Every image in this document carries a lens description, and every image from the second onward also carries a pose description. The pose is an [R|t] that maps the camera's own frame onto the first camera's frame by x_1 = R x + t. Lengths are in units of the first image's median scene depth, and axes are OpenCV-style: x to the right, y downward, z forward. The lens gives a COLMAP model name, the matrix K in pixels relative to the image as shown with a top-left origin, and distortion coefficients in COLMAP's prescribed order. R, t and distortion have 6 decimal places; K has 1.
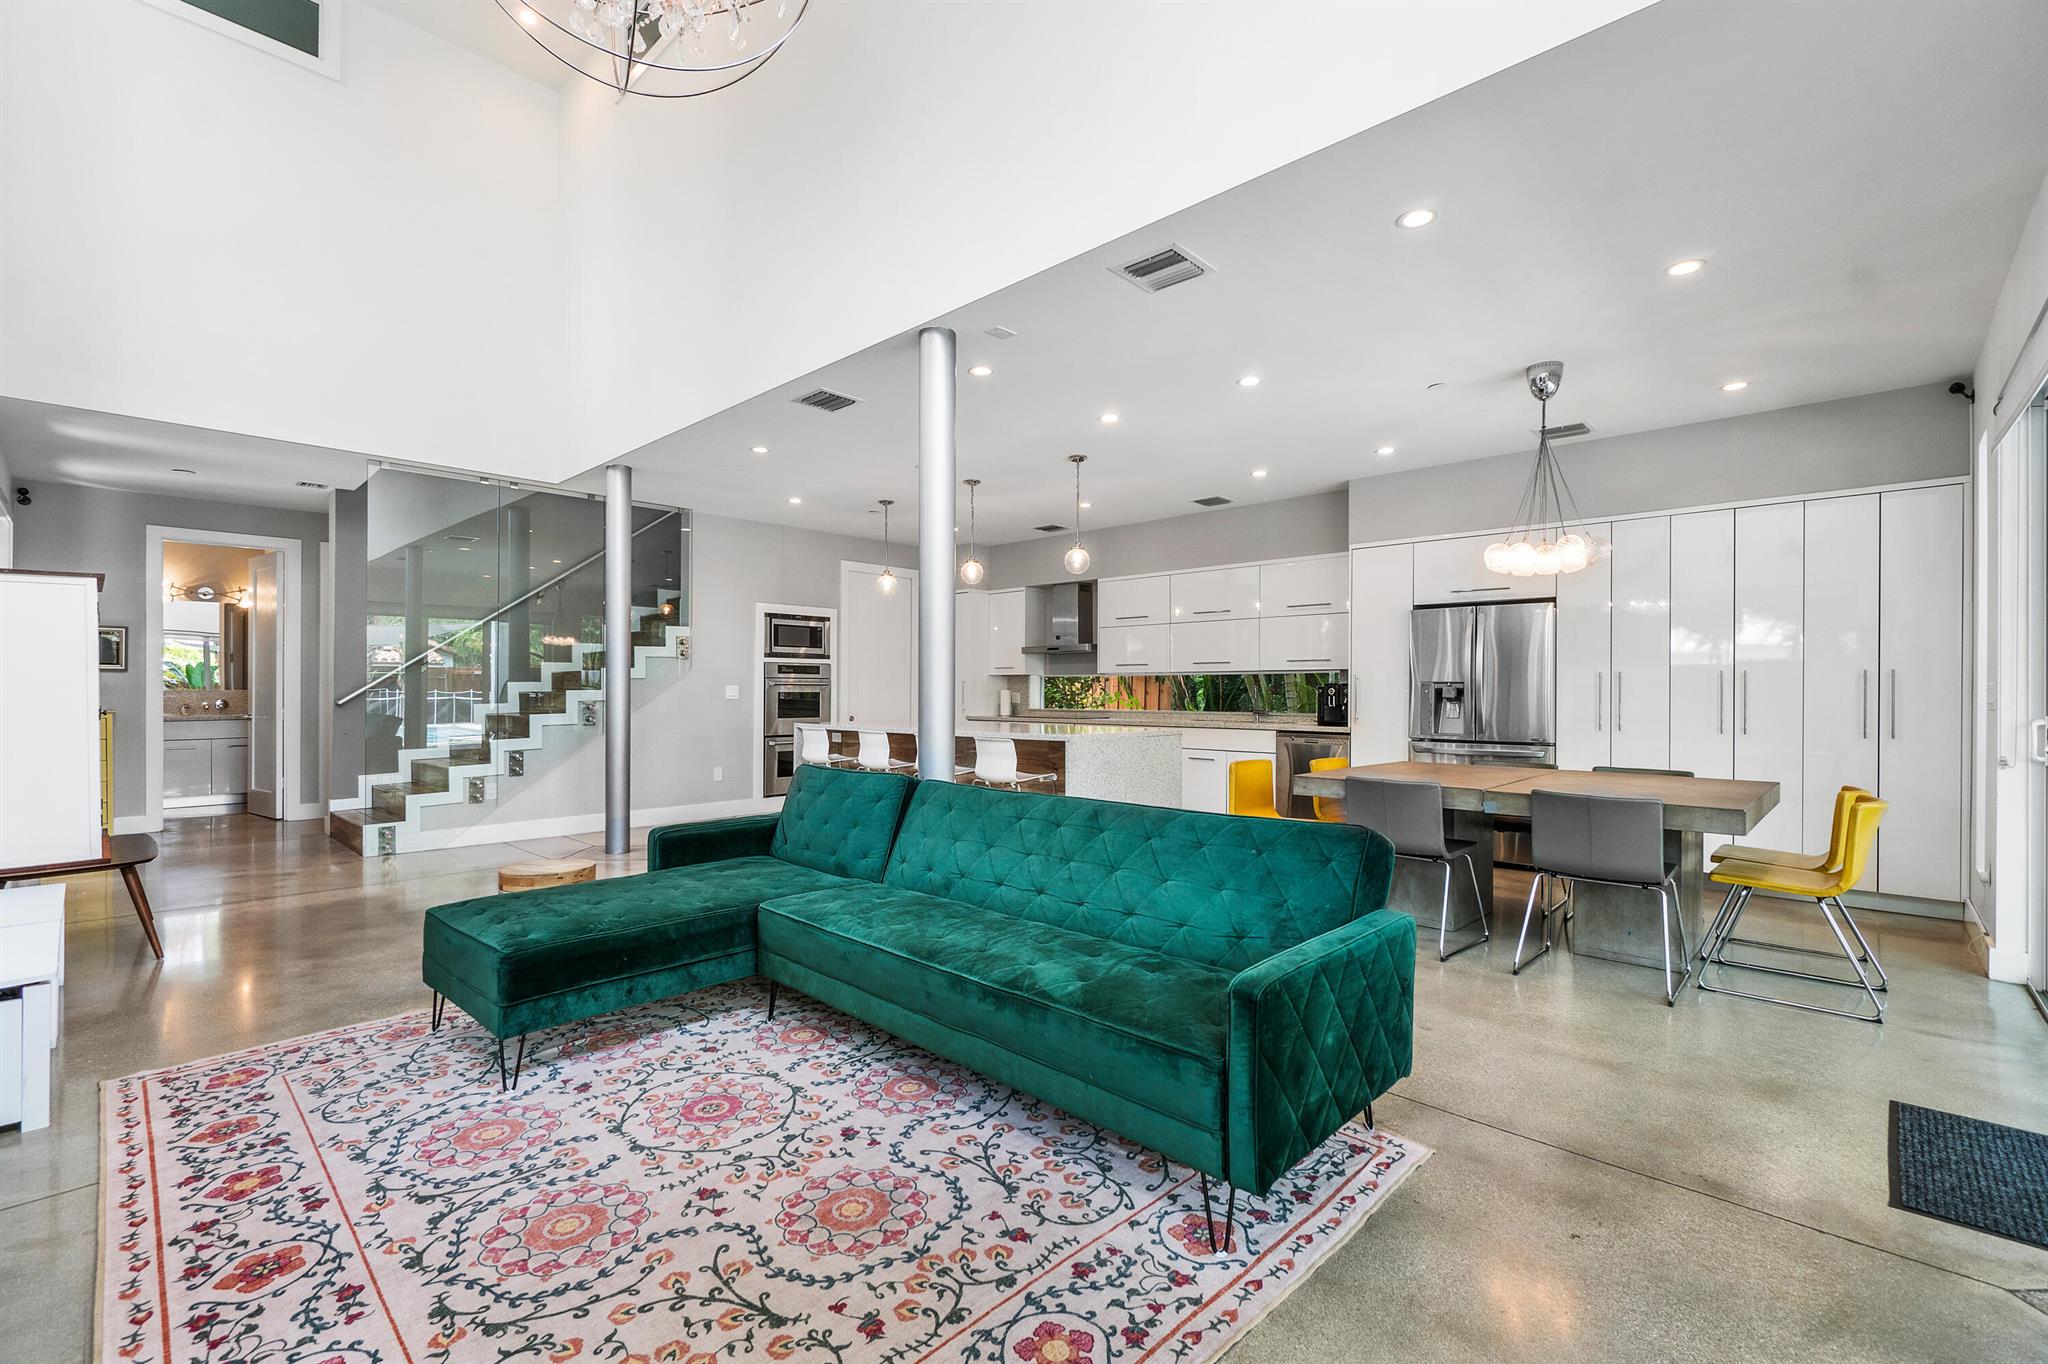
lens RADIAL K [[886.8, 0, 997.6], [0, 886.8, 685.4], [0, 0, 1]] dist [-0.000909, -0.000278]
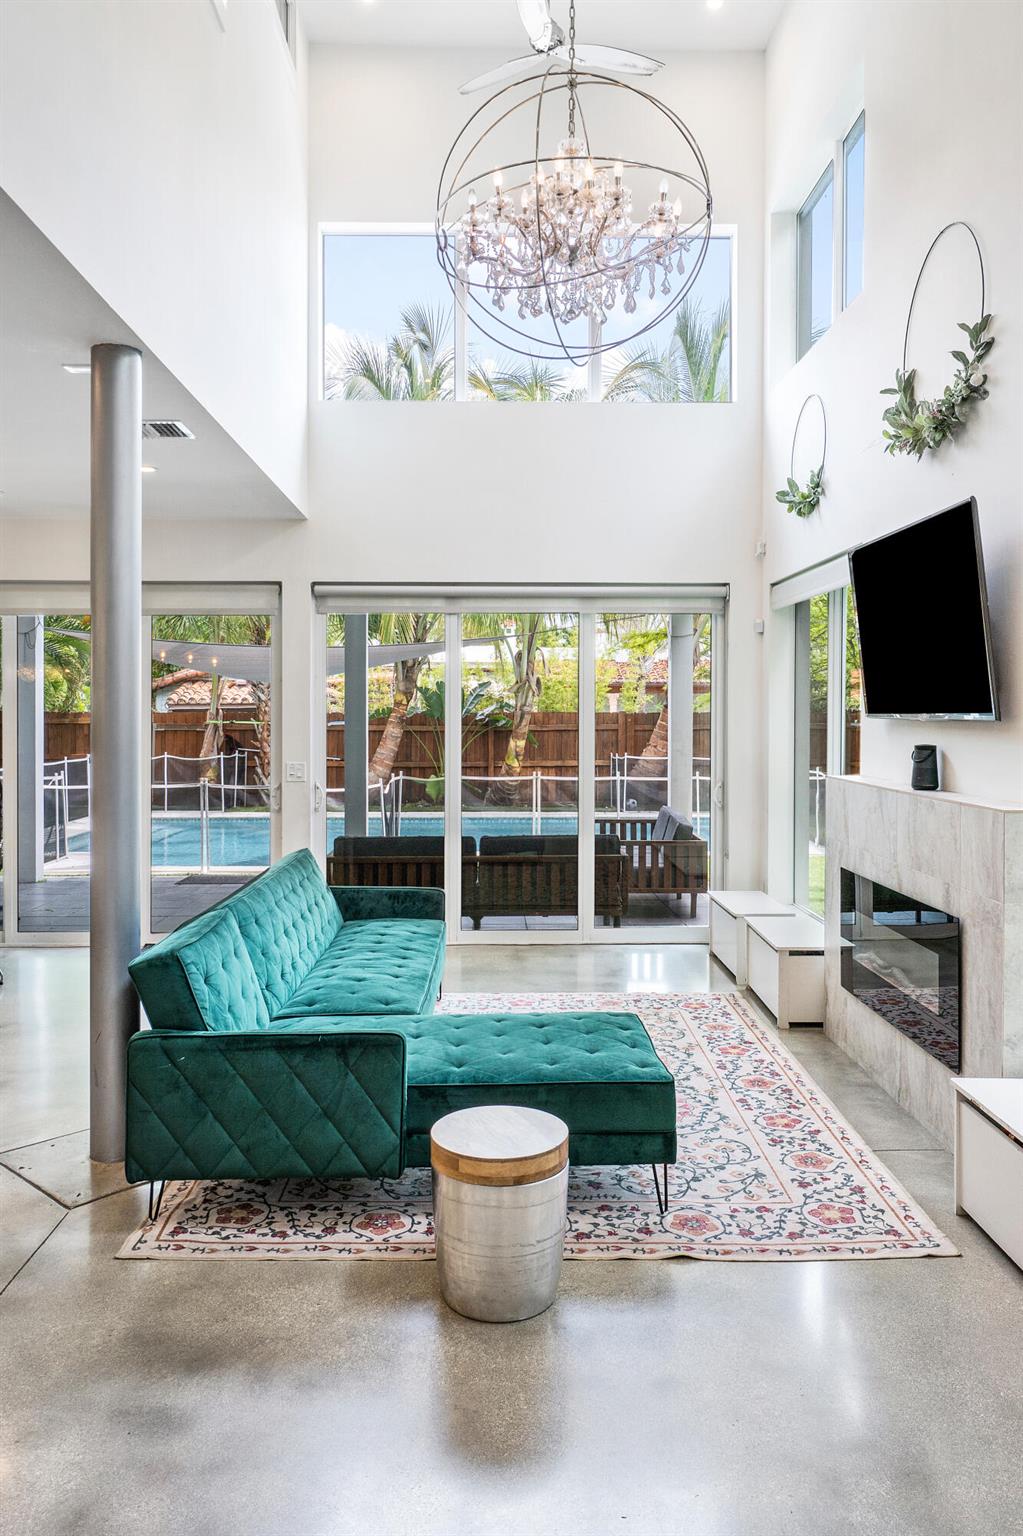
lens RADIAL K [[1130.5, 0, 511.5], [0, 1130.5, 723.2], [0, 0, 1]] dist [0.002152, -0.001594]
pose [[-0.716474, -0.013583, 0.697482, -0.708412], [-0.008391, 0.999906, 0.010853, -0.064473], [-0.697563, 0.001923, -0.716520, 1.038034]]
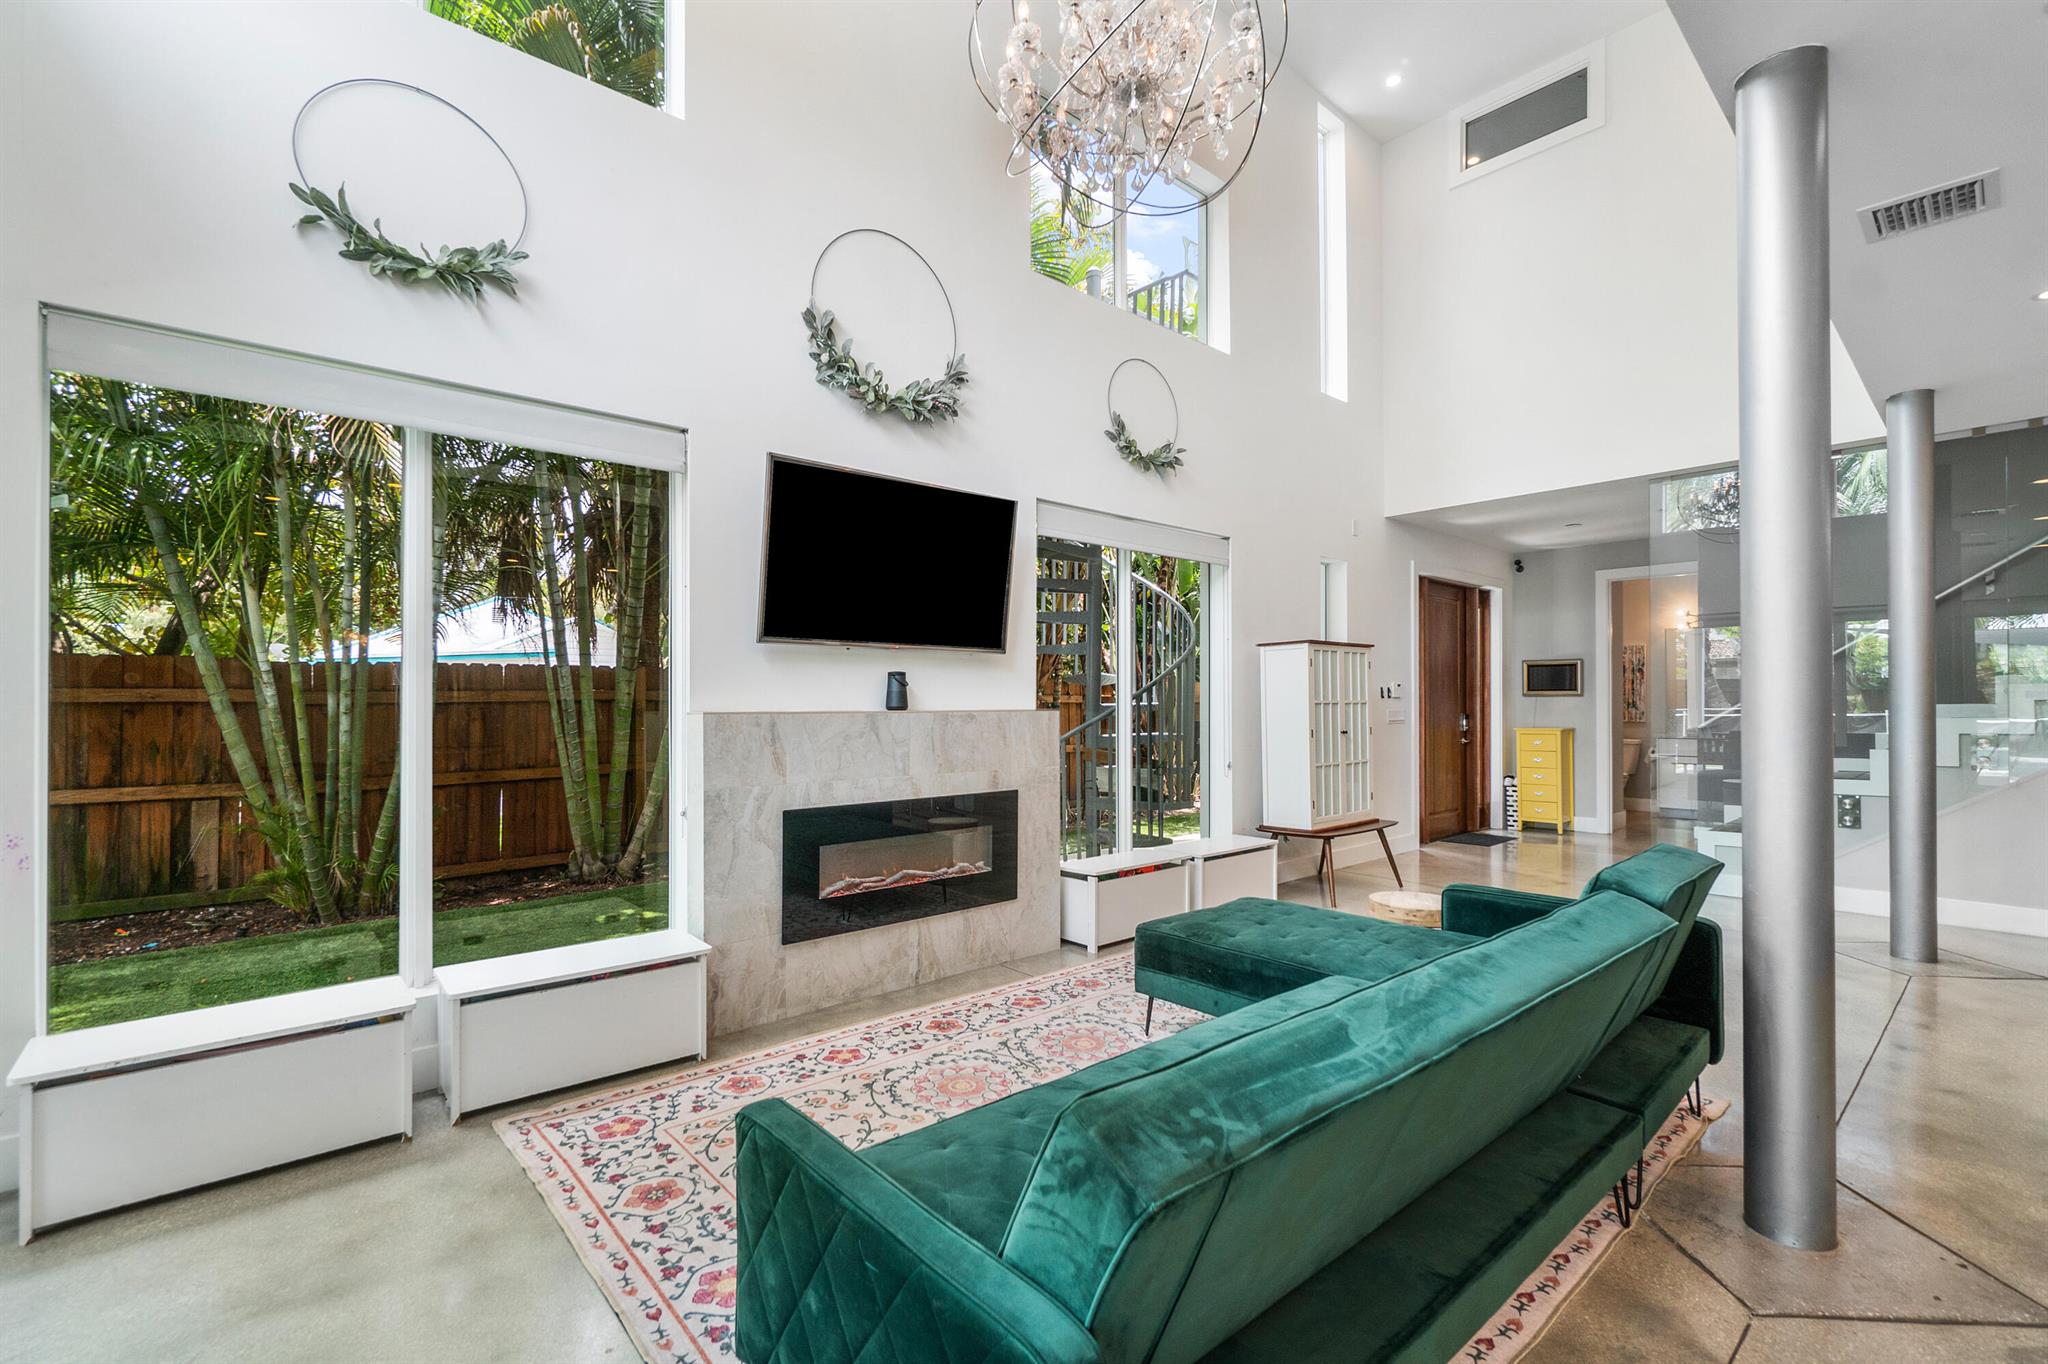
lens RADIAL K [[888.6, 0, 1020.9], [0, 888.6, 695.2], [0, 0, 1]] dist [0.001221, 0.000033]
pose [[-0.075513, -0.009478, -0.997100, 0.354028], [0.008859, 0.999909, -0.010176, -0.015596], [0.997105, -0.009602, -0.075422, 0.417672]]
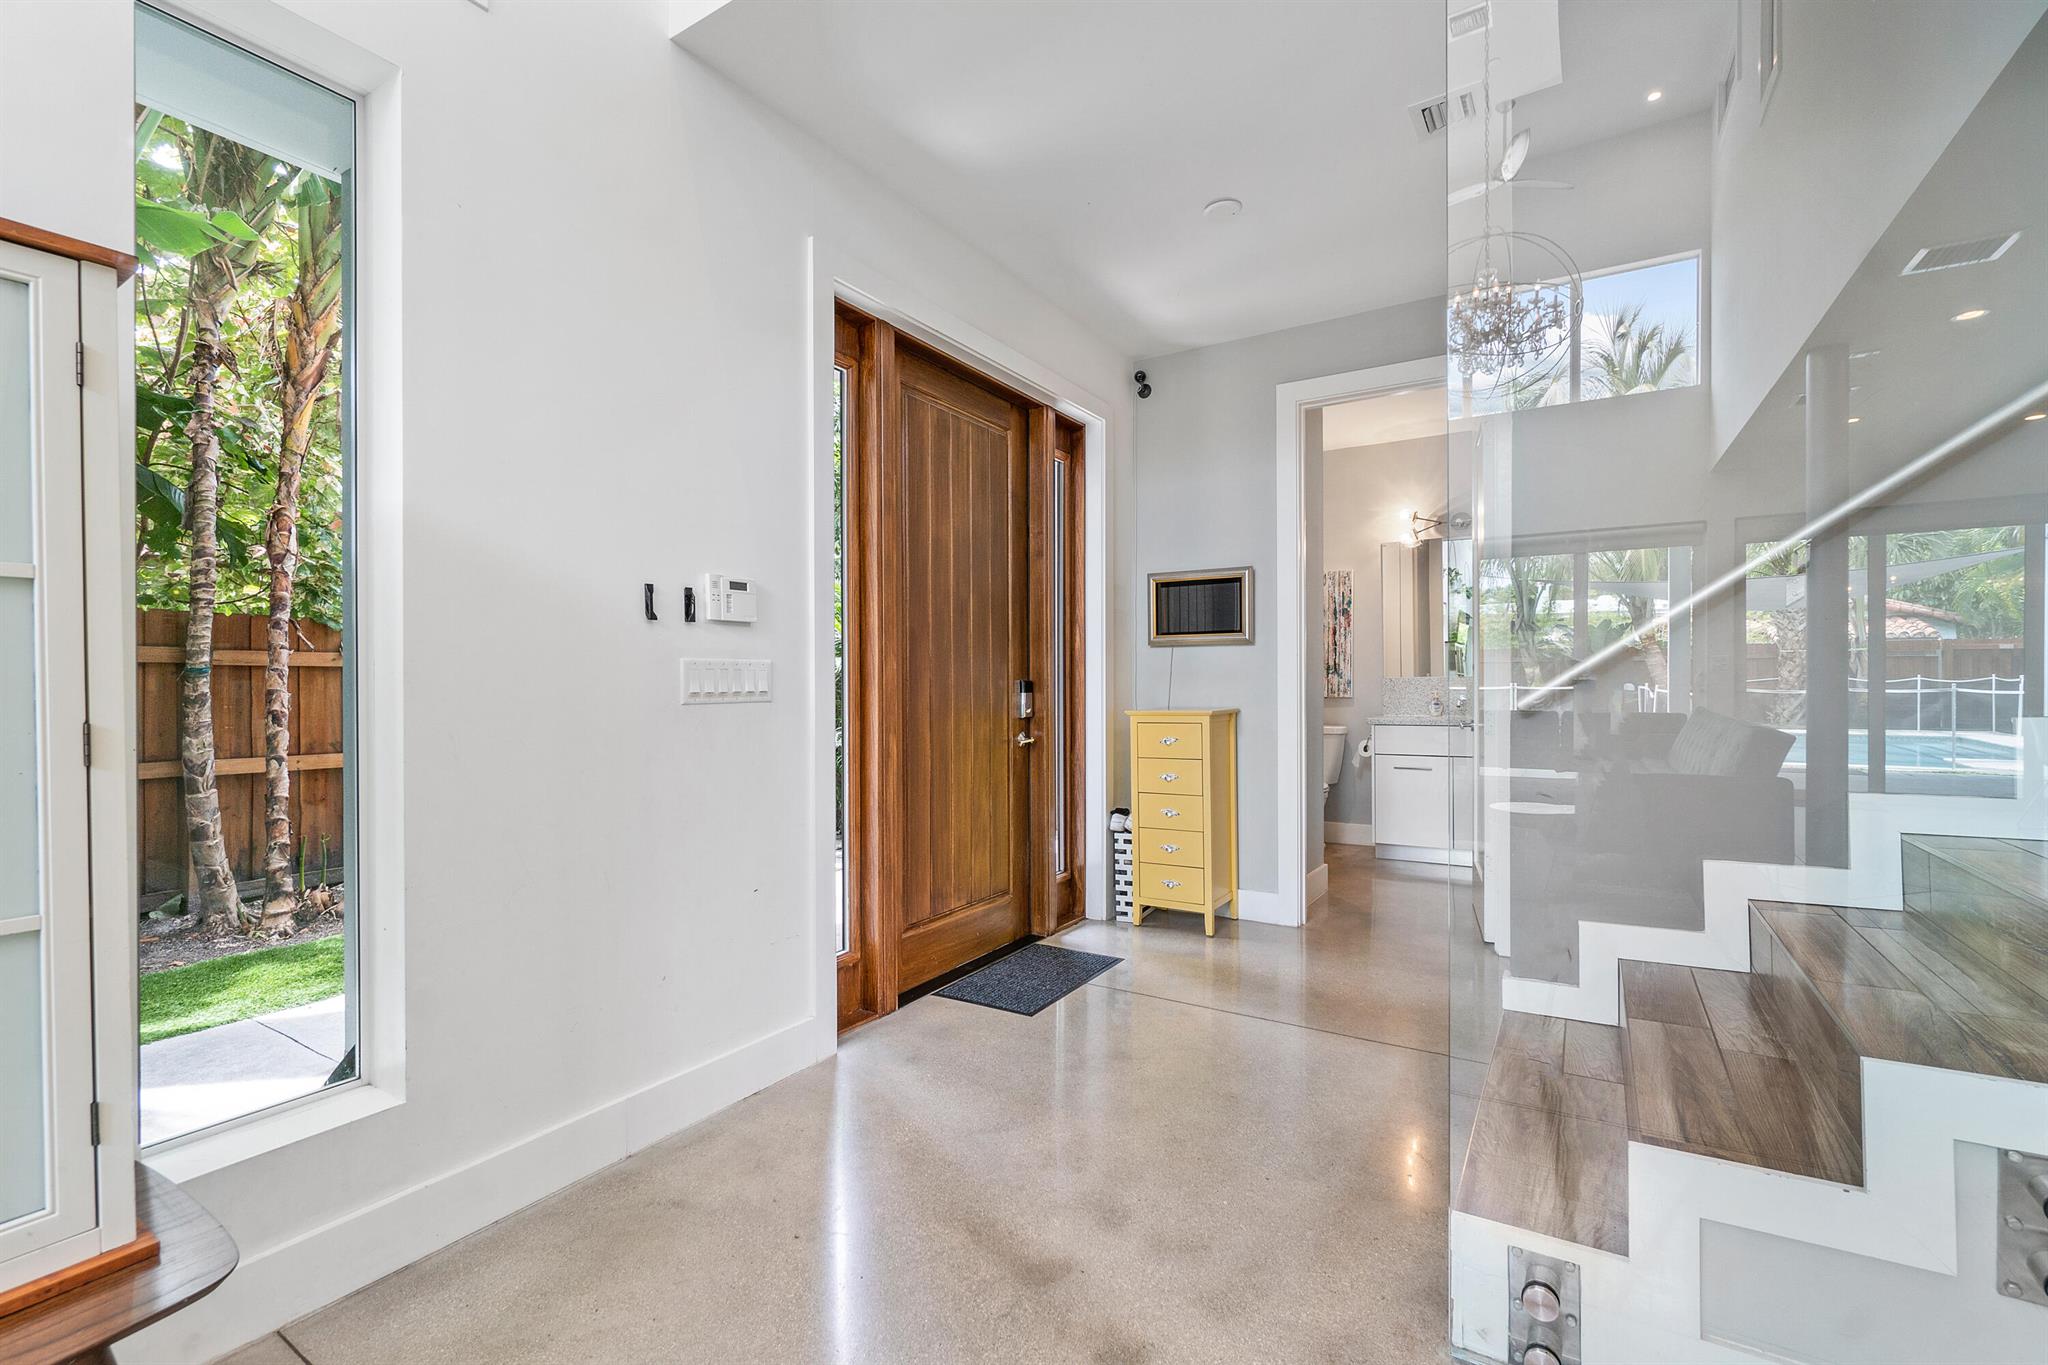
lens RADIAL K [[887.6, 0, 1024.0], [0, 887.6, 682.5], [0, 0, 1]] dist [-0.000127, 0.000086]
pose [[0.205936, -0.002559, -0.978562, -0.553413], [0.011332, 0.999936, -0.000230, 0.009397], [0.978500, -0.011042, 0.205952, 0.923398]]
